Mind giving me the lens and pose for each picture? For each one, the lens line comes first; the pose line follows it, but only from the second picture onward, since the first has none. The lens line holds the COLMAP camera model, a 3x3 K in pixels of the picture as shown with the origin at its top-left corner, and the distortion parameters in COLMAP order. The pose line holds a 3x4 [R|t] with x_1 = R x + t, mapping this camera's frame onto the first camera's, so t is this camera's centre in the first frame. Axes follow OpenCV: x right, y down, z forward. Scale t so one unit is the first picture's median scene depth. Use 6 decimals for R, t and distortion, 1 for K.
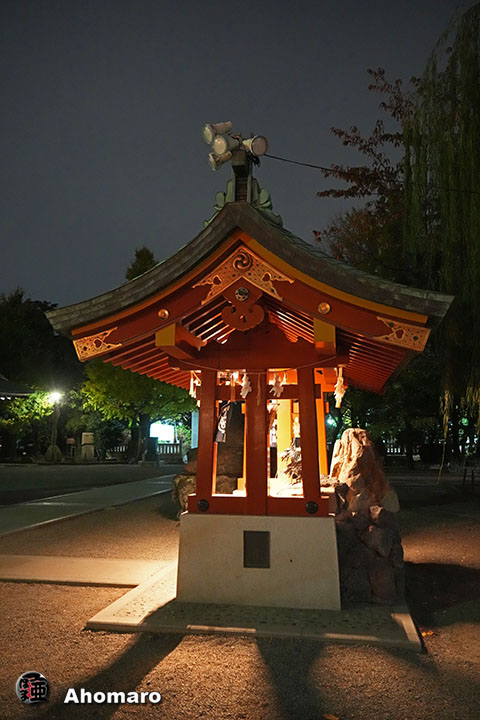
lens RADIAL K [[568.1, 0, 240.4], [0, 568.1, 359.0], [0, 0, 1]] dist [-0.004565, -0.000562]
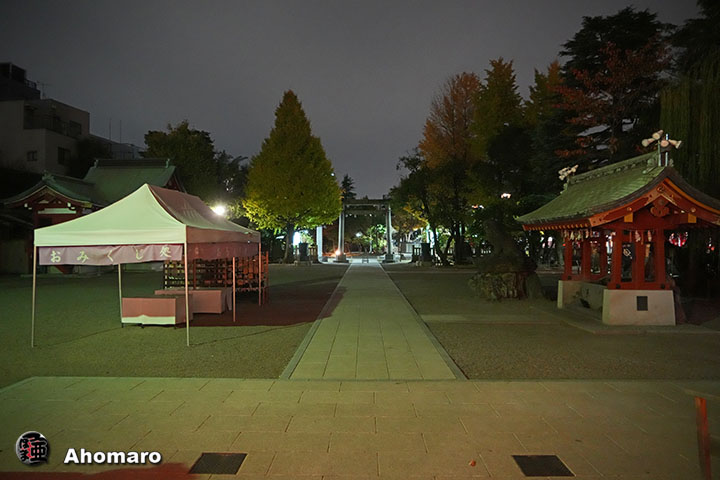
lens RADIAL K [[490.0, 0, 362.0], [0, 490.0, 239.7], [0, 0, 1]] dist [-0.039483, 0.024550]
pose [[0.986142, 0.009970, 0.165605, -1.536286], [-0.032445, 0.990507, 0.133575, -0.180351], [-0.162701, -0.137097, 0.977104, -0.822372]]
